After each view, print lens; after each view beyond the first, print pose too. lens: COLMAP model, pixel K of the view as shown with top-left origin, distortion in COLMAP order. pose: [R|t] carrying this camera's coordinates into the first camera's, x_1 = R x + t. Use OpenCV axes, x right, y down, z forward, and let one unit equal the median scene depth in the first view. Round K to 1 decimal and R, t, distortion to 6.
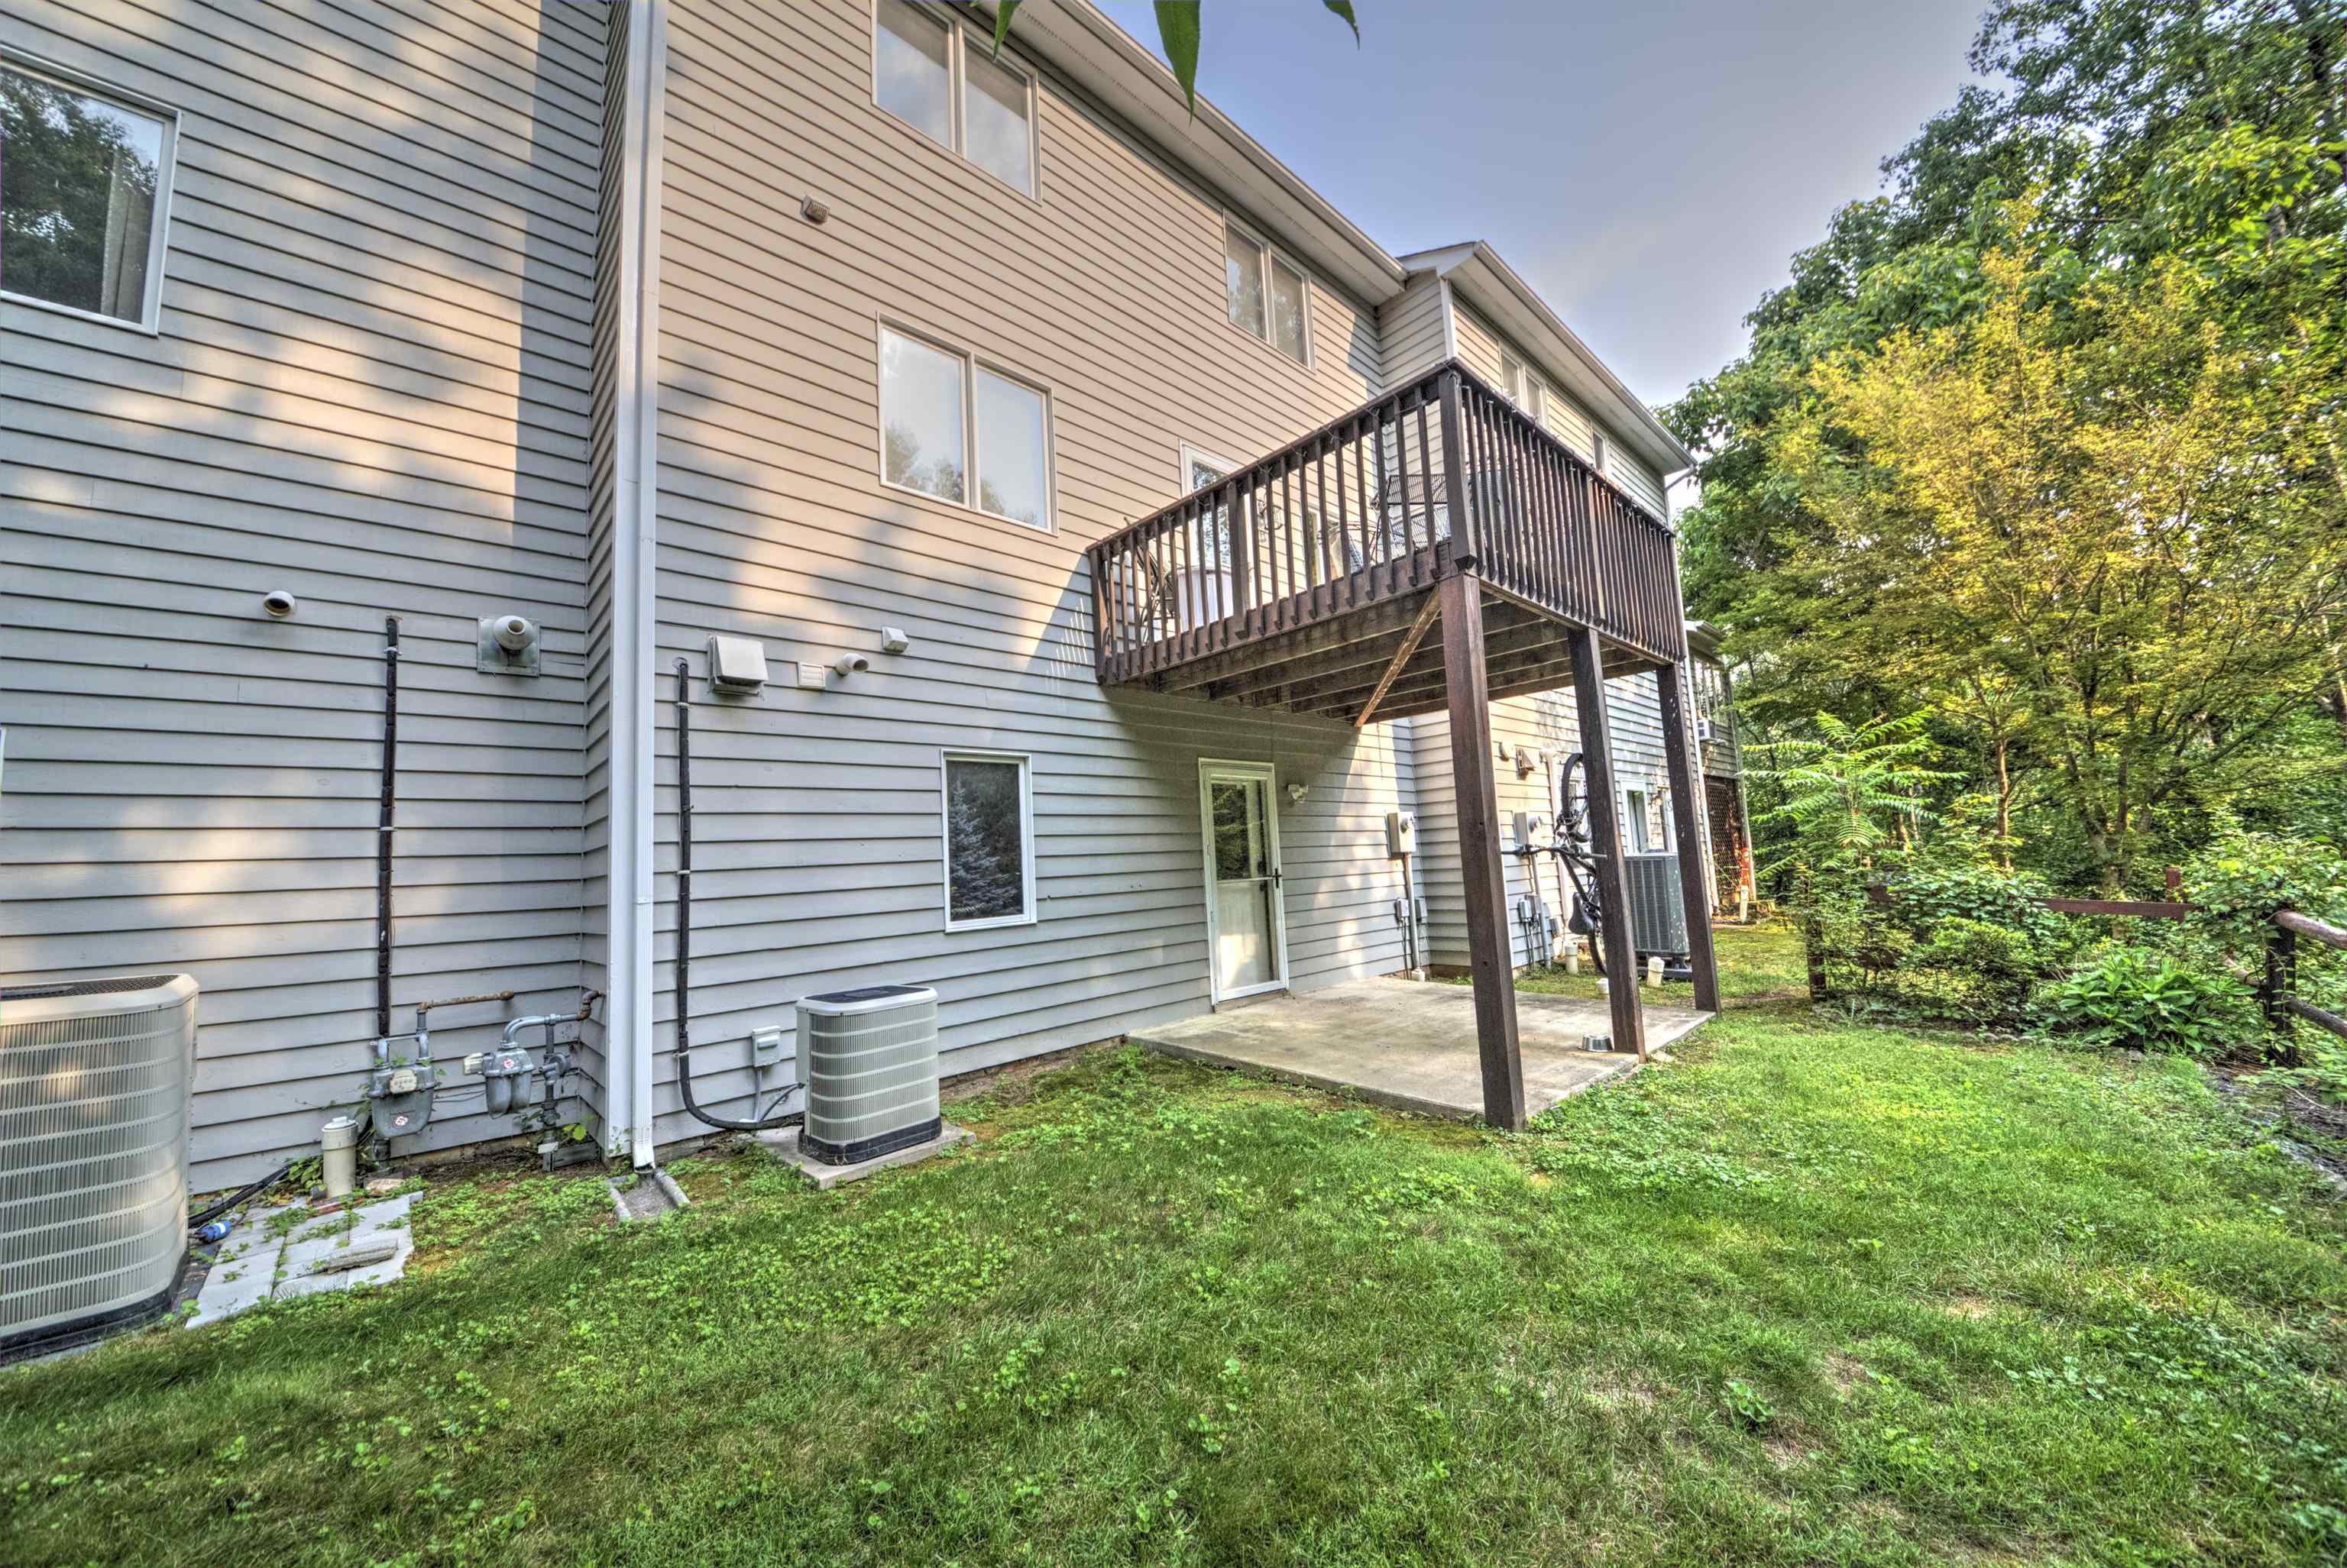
lens RADIAL K [[833.6, 0, 1173.5], [0, 833.6, 784.0], [0, 0, 1]] dist [-0.011174, -0.003783]
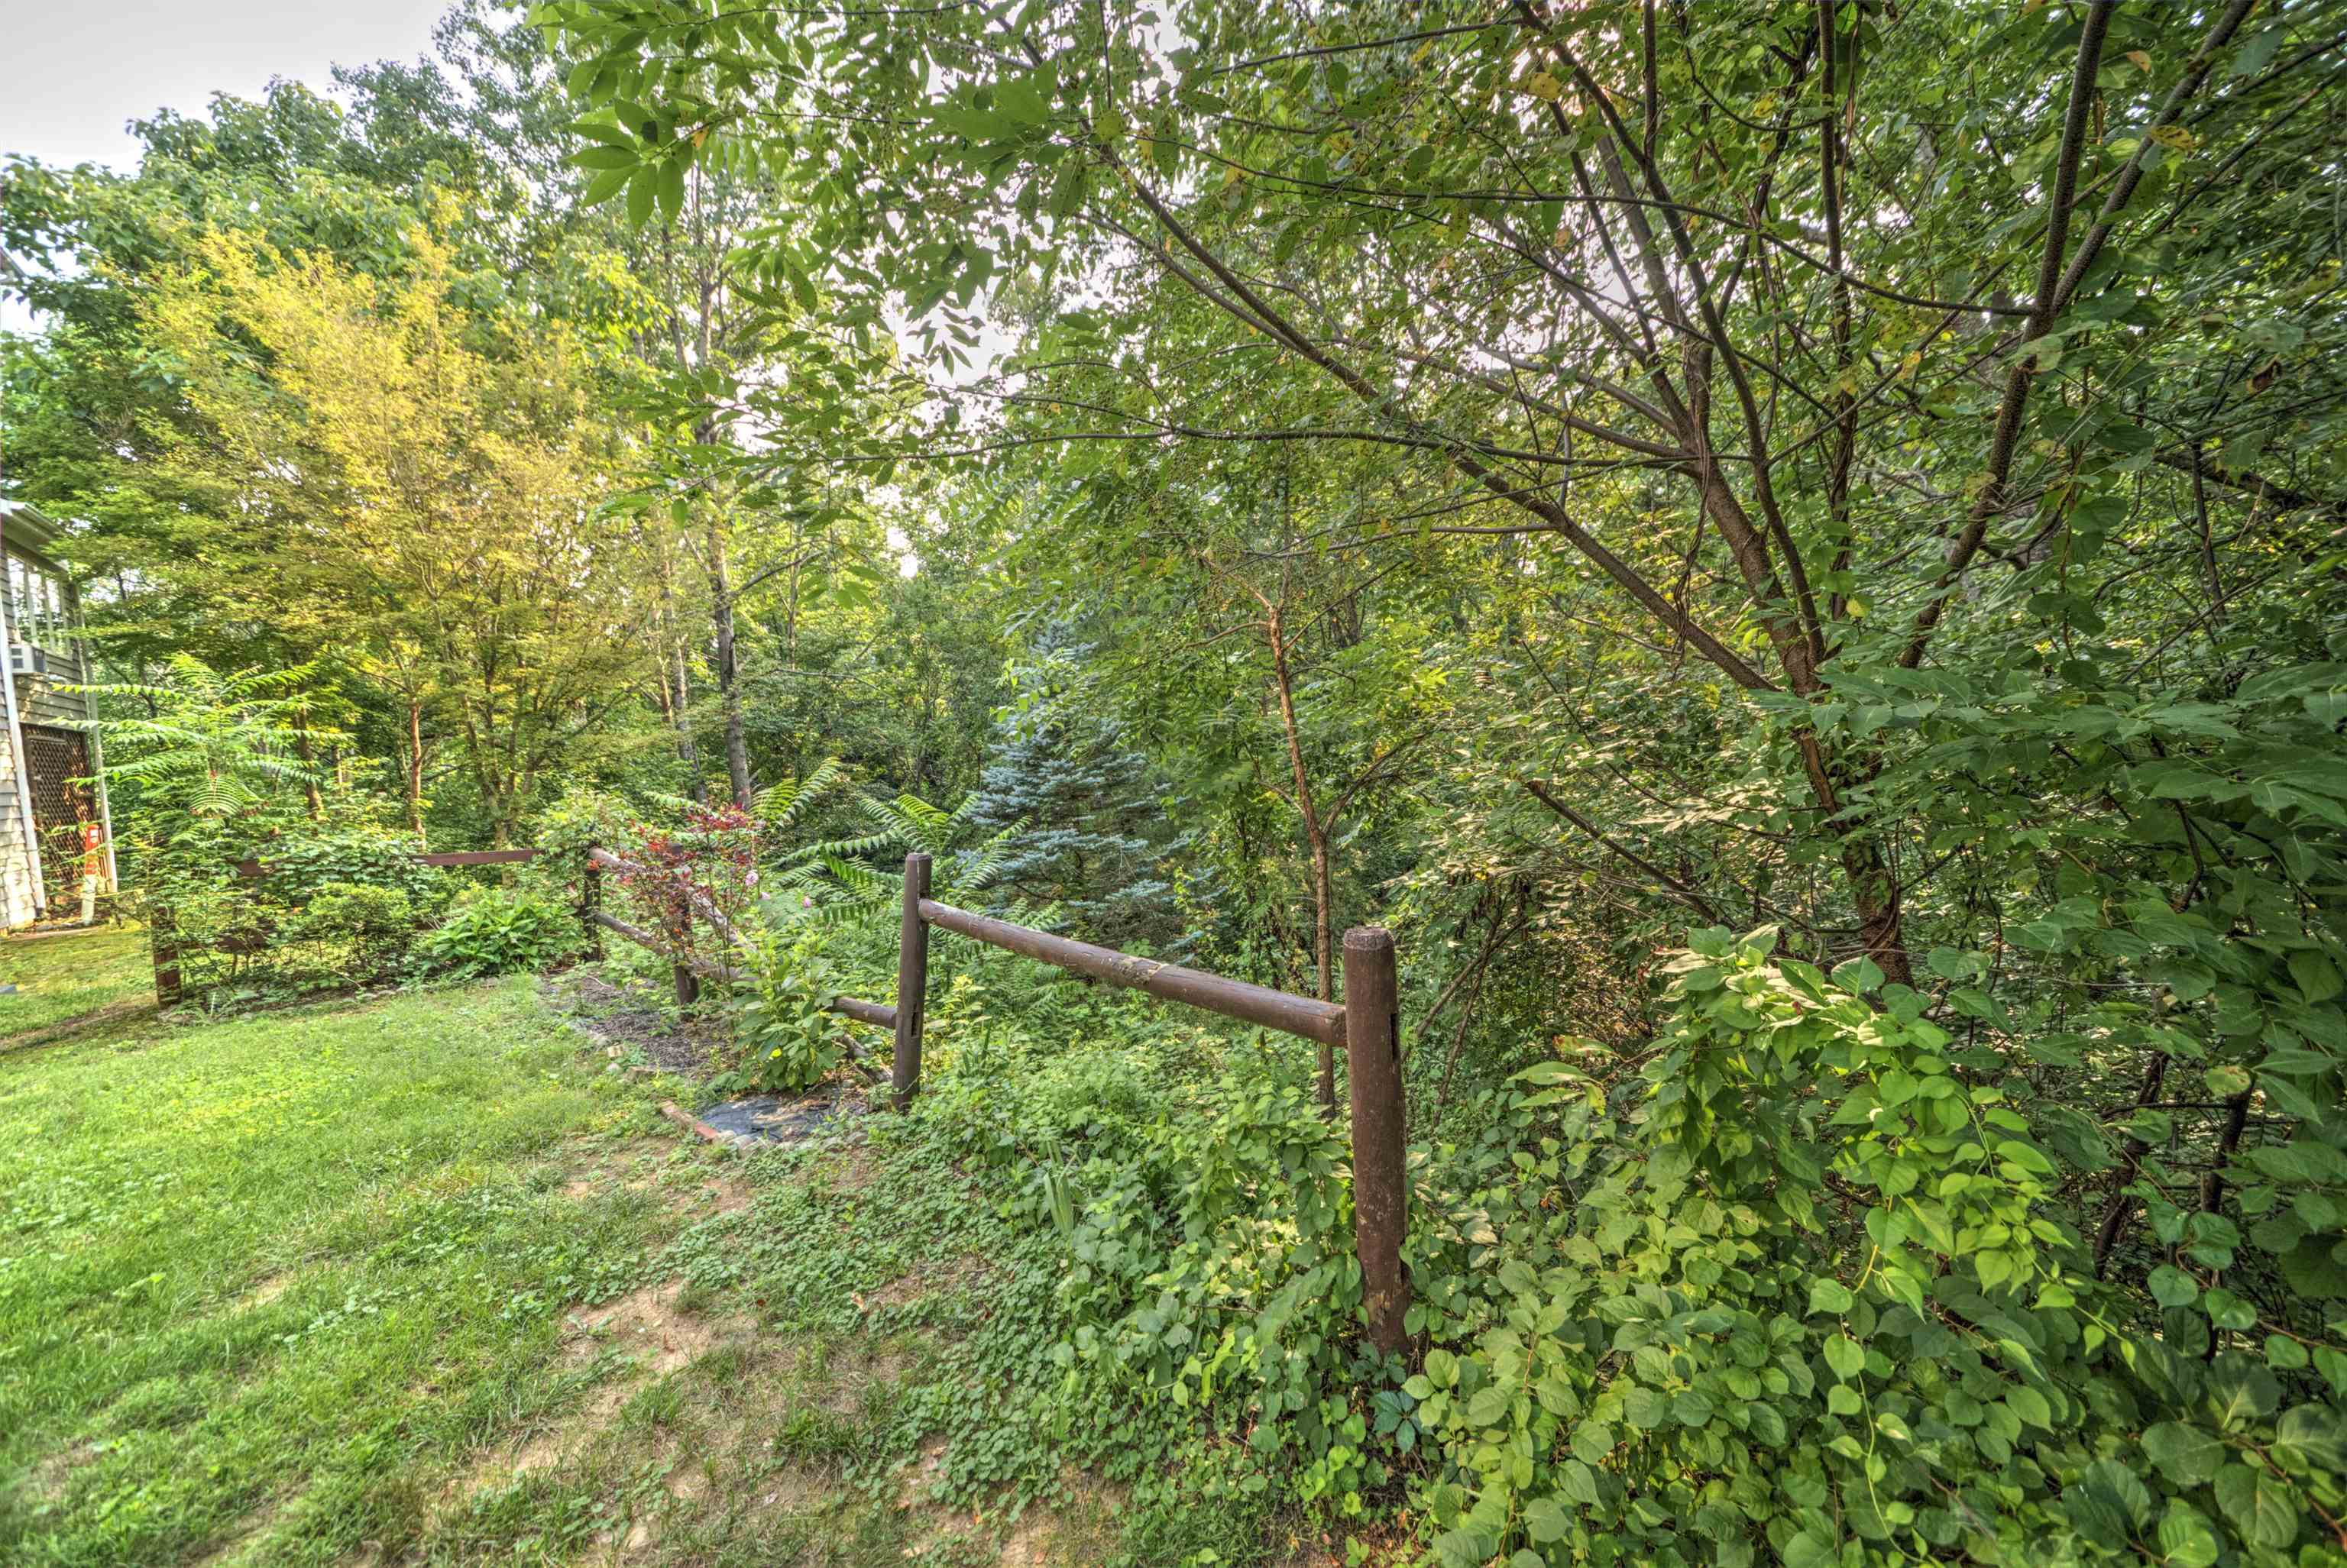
lens RADIAL K [[833.6, 0, 1173.5], [0, 833.6, 784.0], [0, 0, 1]] dist [-0.011174, -0.003783]
pose [[0.052419, -0.009589, 0.998579, 0.035151], [-0.032554, 0.999406, 0.011306, 0.002159], [-0.998094, -0.033100, 0.052076, -0.030828]]
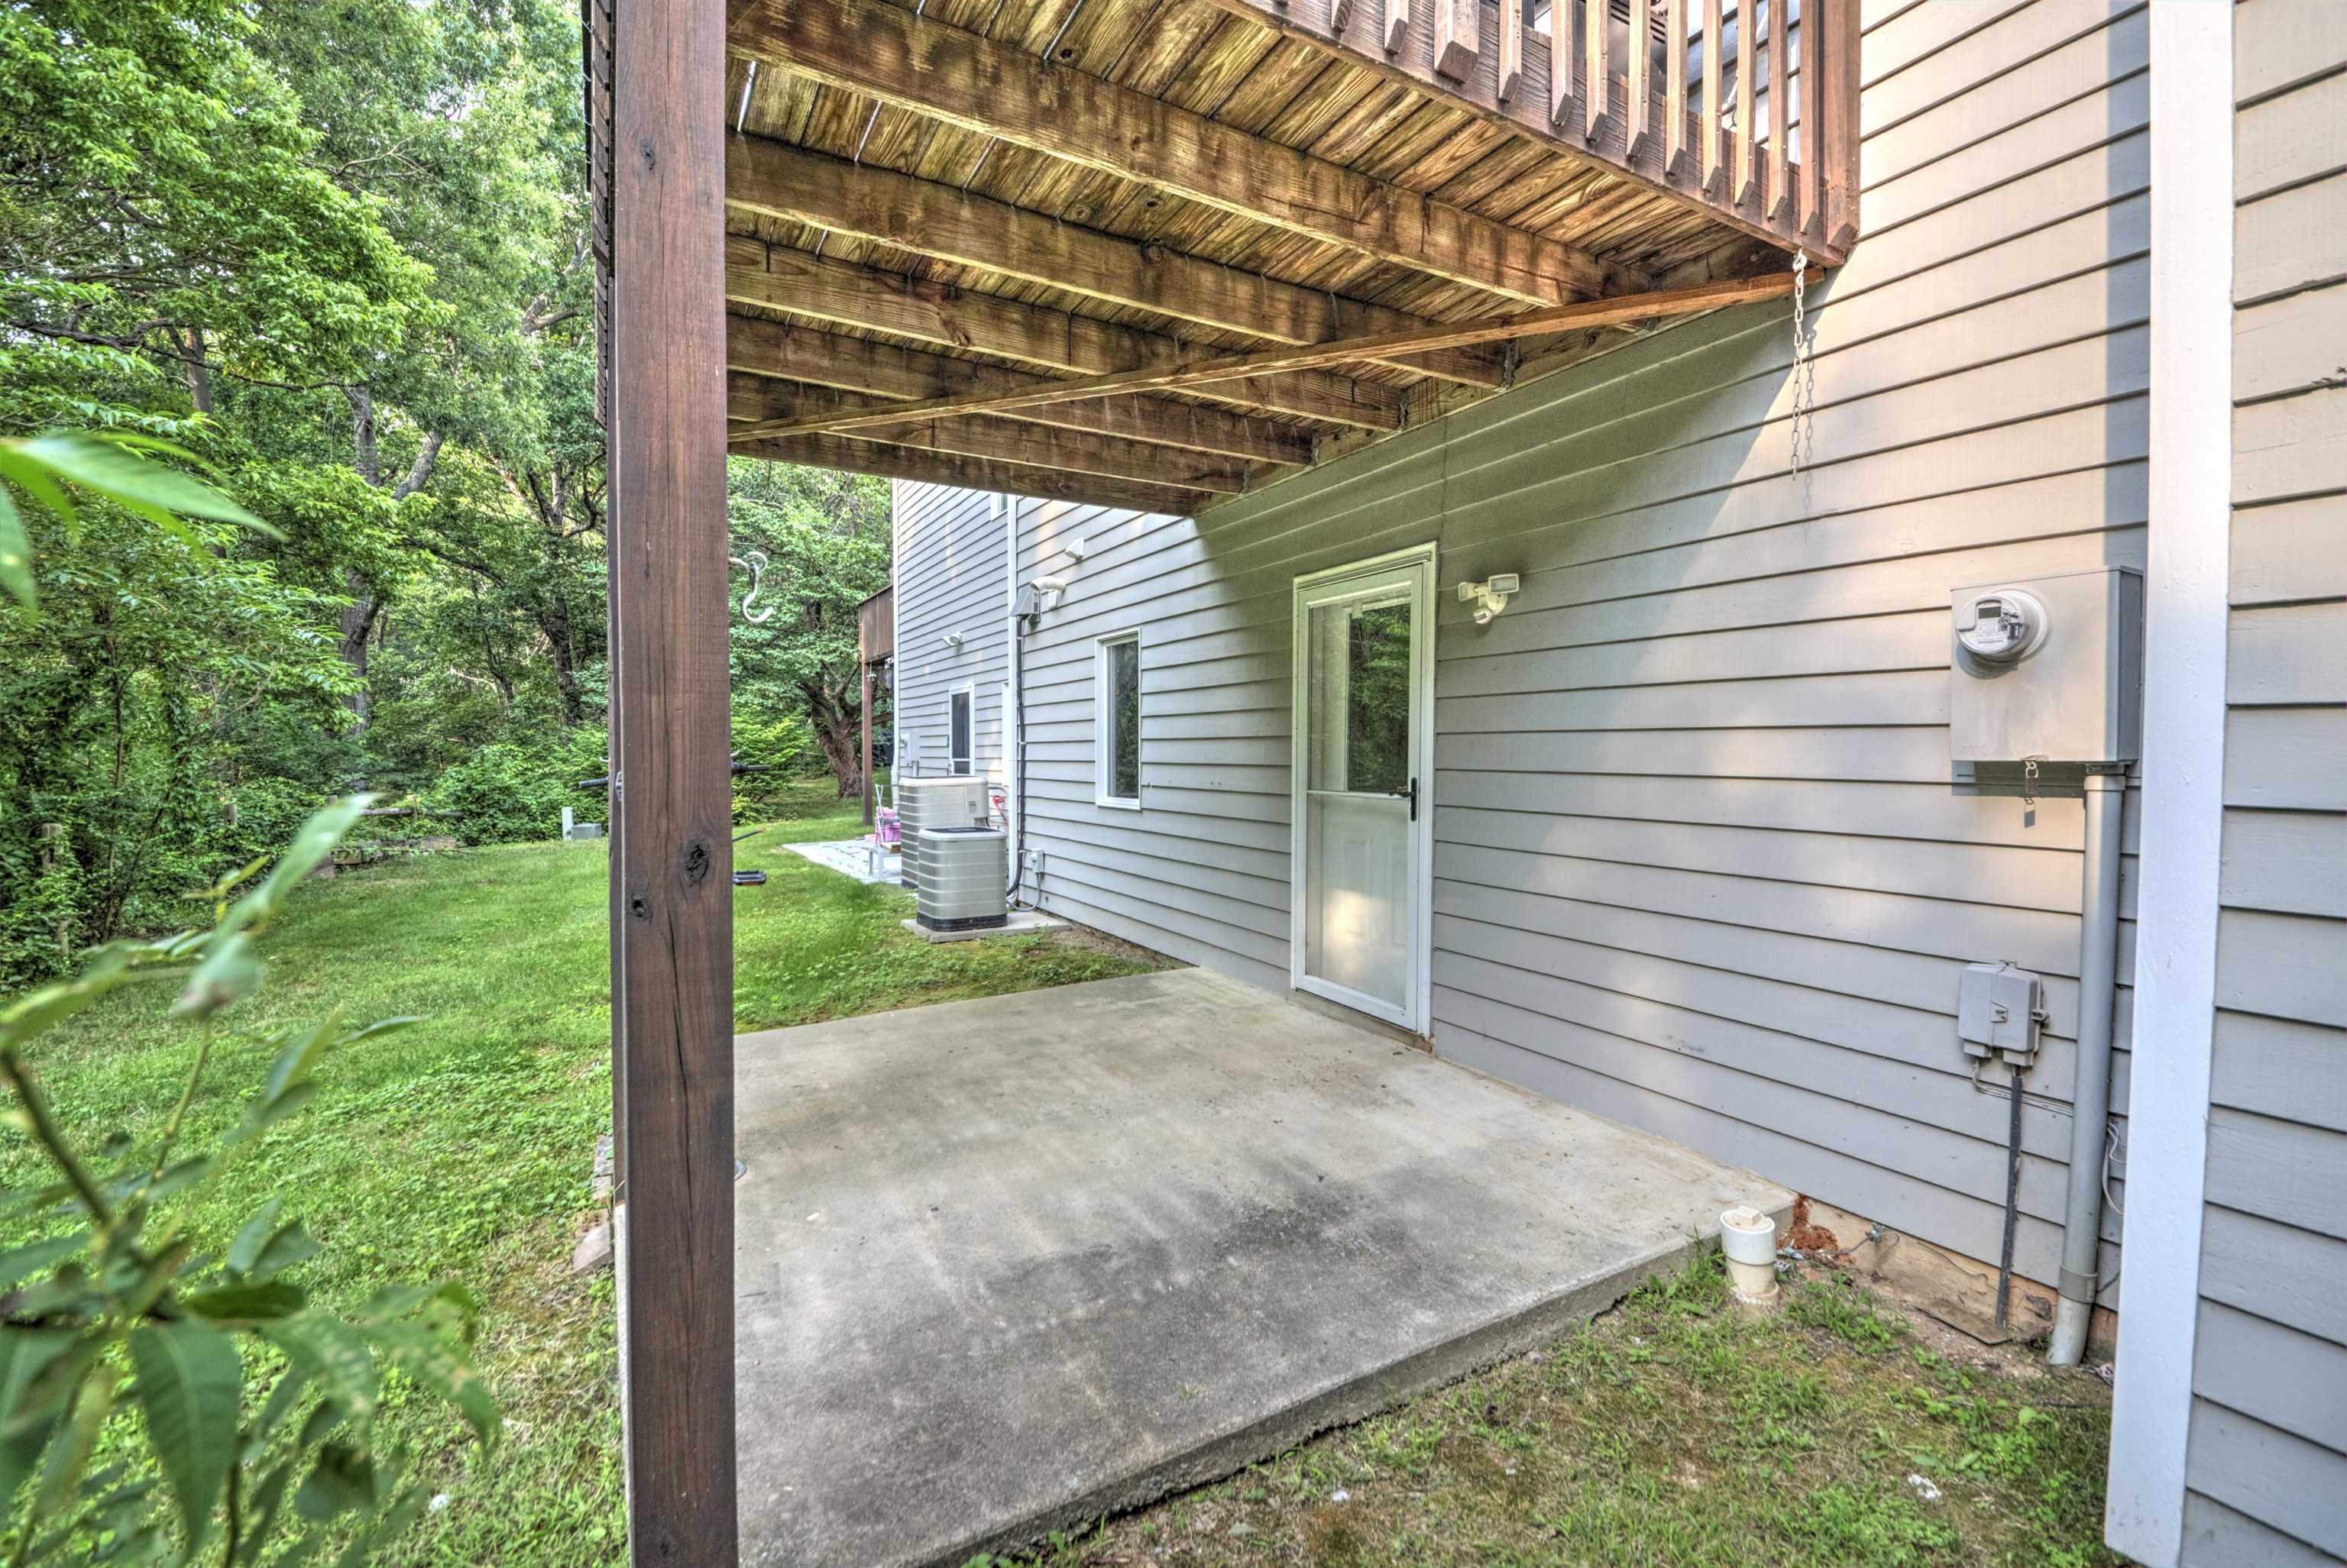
lens RADIAL K [[1037.5, 0, 1173.5], [0, 1037.5, 784.0], [0, 0, 1]] dist [-0.000136, -0.000007]
pose [[-0.219710, 0.021473, -0.975329, 0.812023], [0.035224, 0.999280, 0.014066, 0.104359], [0.974929, -0.031264, -0.220308, 1.140149]]
